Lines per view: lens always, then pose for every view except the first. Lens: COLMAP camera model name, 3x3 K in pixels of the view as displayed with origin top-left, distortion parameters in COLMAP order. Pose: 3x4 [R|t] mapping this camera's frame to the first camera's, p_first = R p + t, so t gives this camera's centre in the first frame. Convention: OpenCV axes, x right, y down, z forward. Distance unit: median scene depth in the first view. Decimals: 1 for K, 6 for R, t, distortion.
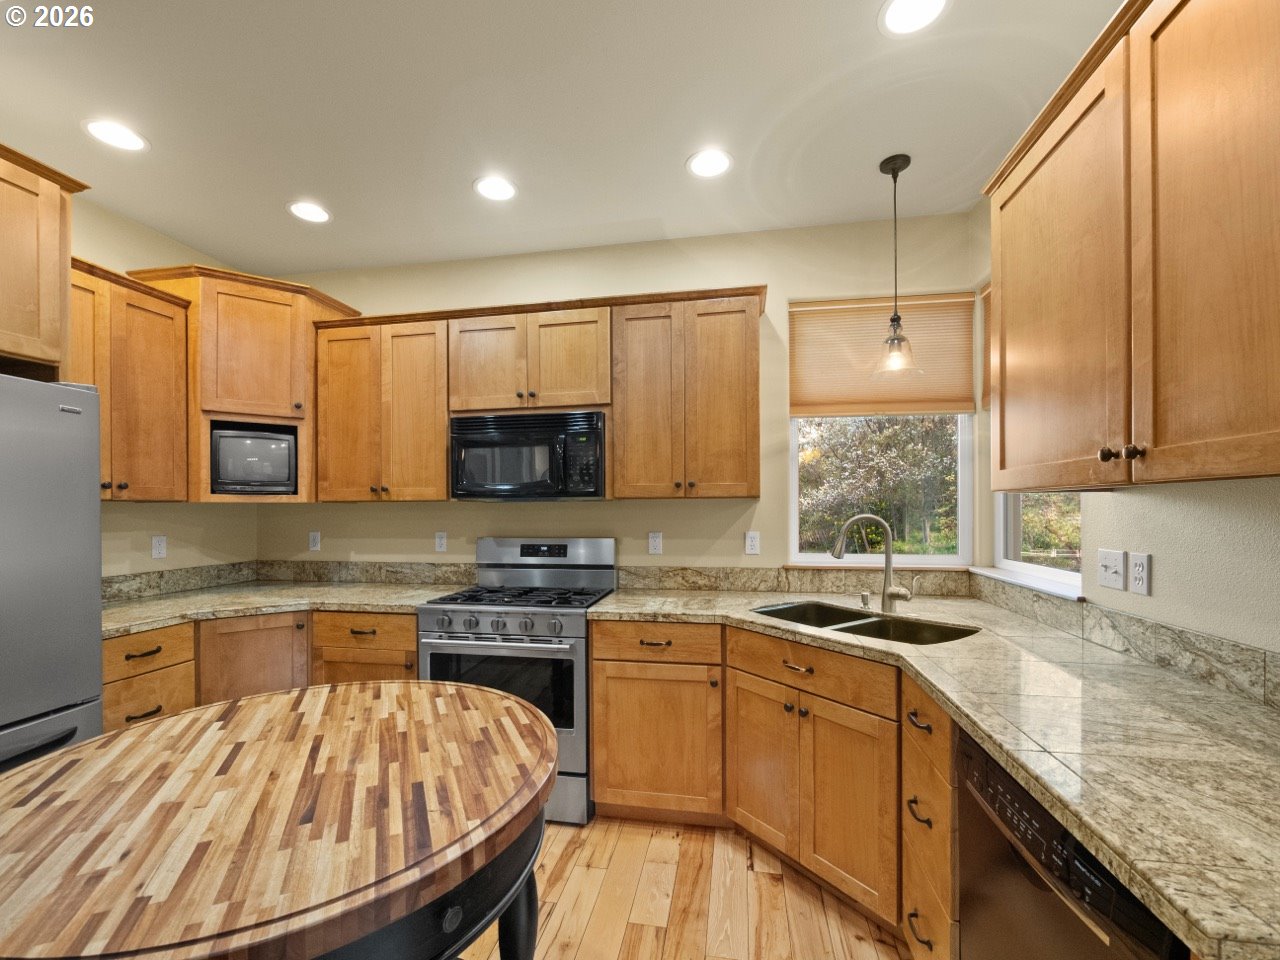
lens RADIAL K [[545.5, 0, 643.9], [0, 545.5, 517.1], [0, 0, 1]] dist [-0.008393, 0.001847]
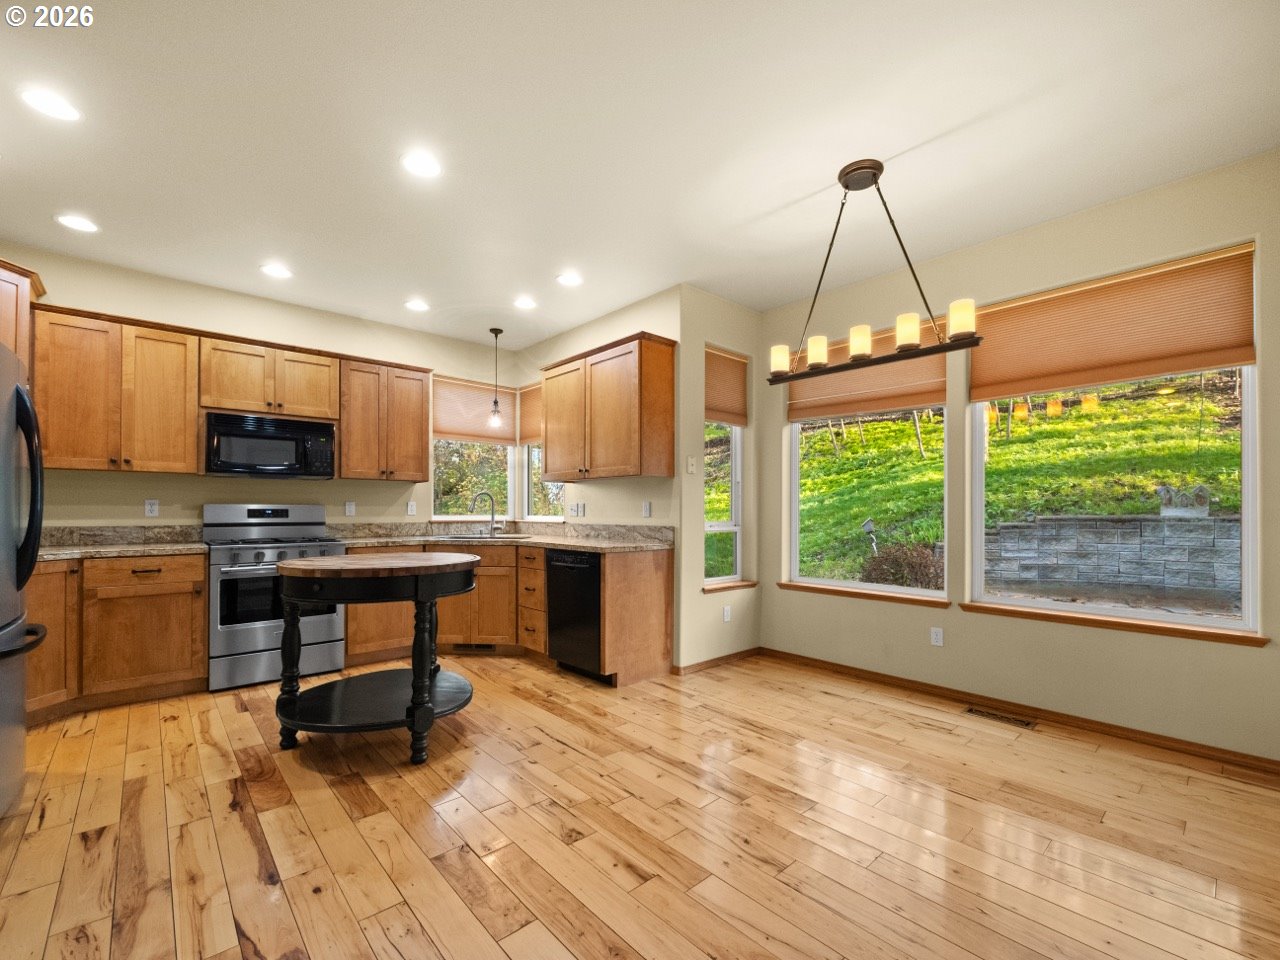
lens RADIAL K [[545.5, 0, 626.8], [0, 545.5, 503.9], [0, 0, 1]] dist [-0.008393, 0.001847]
pose [[0.631709, 0.016393, 0.775032, -0.786650], [0.005385, 0.999659, -0.025534, 0.089761], [-0.775187, 0.020303, 0.631406, -0.687574]]
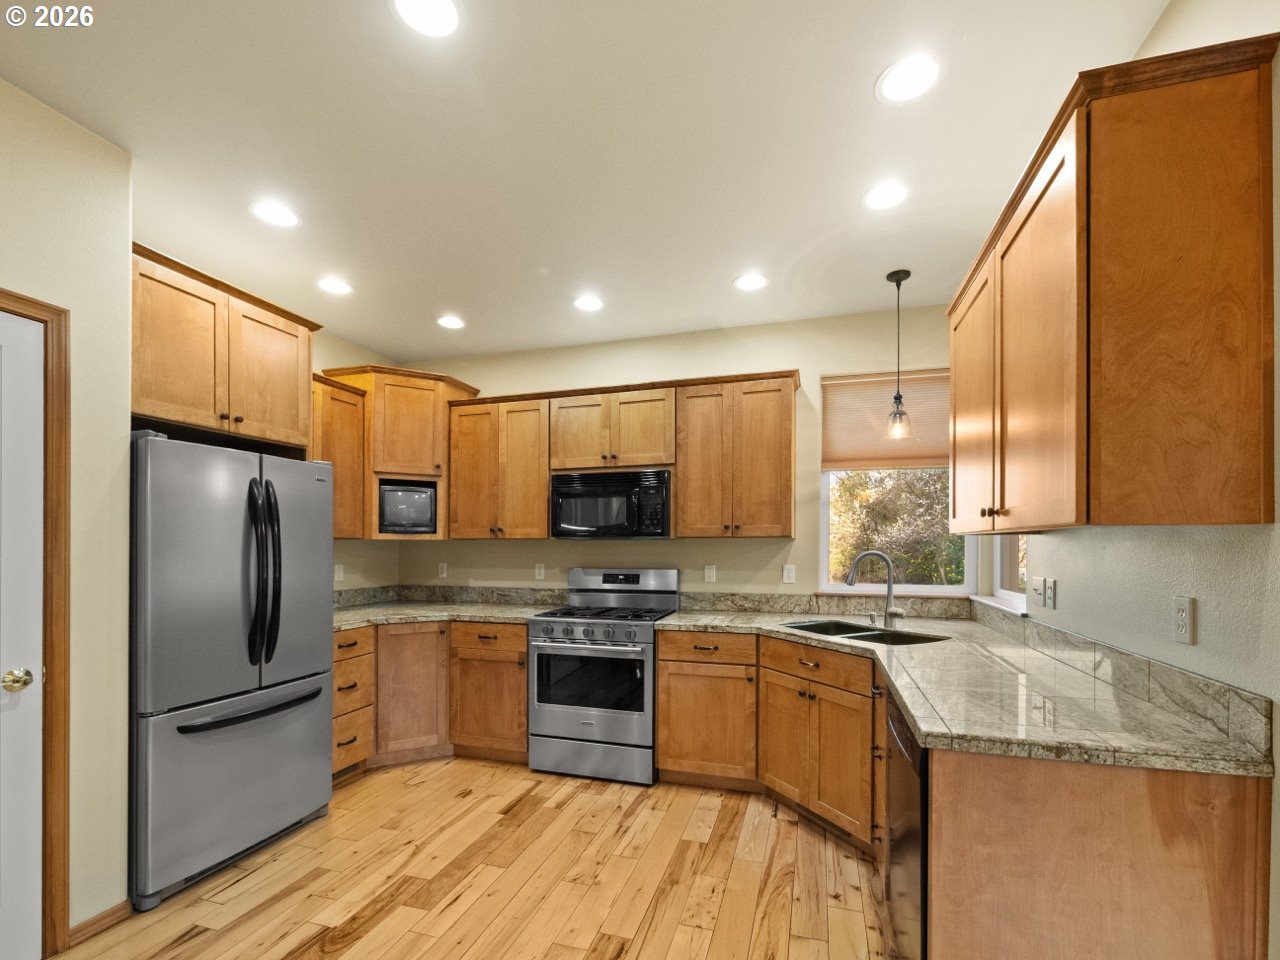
lens RADIAL K [[556.3, 0, 655.9], [0, 556.3, 549.7], [0, 0, 1]] dist [-0.004107, -0.000122]
pose [[0.994063, 0.006473, -0.108613, 0.040356], [-0.007538, 0.999927, -0.009397, 0.006705], [0.108544, 0.010160, 0.994040, -0.308748]]
